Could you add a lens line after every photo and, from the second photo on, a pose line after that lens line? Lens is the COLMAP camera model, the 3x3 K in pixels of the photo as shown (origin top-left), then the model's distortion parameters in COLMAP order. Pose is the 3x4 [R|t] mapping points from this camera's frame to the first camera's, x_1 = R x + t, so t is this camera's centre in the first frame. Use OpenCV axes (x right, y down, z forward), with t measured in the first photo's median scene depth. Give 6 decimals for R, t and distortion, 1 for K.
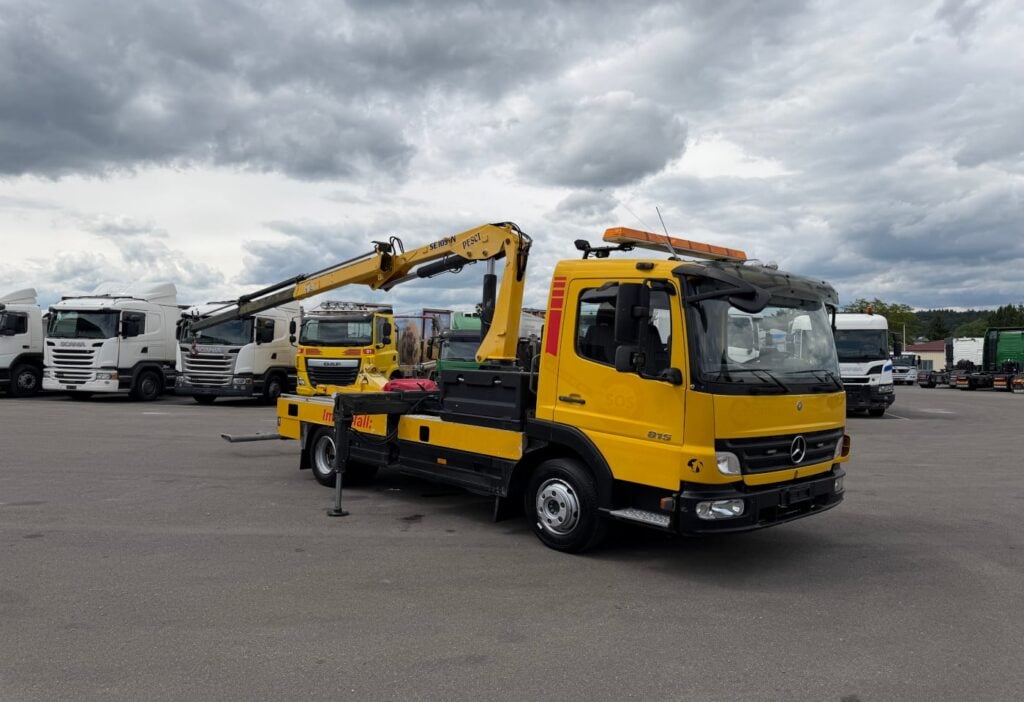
lens RADIAL K [[732.1, 0, 514.2], [0, 732.1, 368.8], [0, 0, 1]] dist [0.033157, -0.035828]
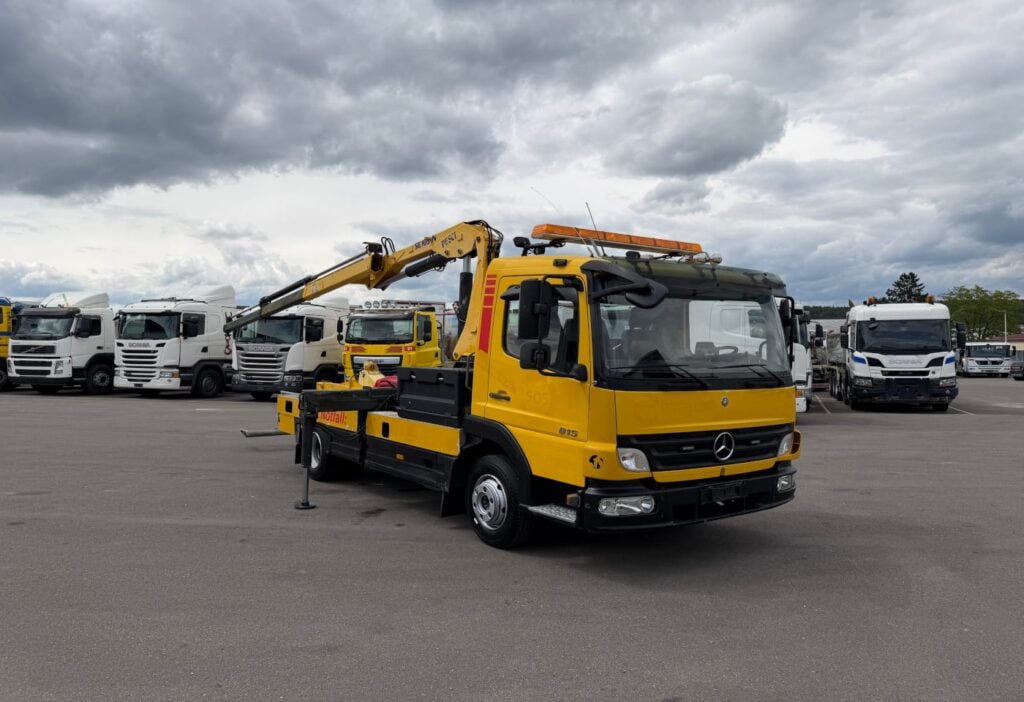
lens RADIAL K [[732.1, 0, 516.9], [0, 732.1, 366.9], [0, 0, 1]] dist [0.033157, -0.035828]
pose [[0.994060, -0.008341, -0.108512, 0.166078], [0.008771, 0.999955, 0.003481, -0.001290], [0.108478, -0.004412, 0.994089, 0.000036]]
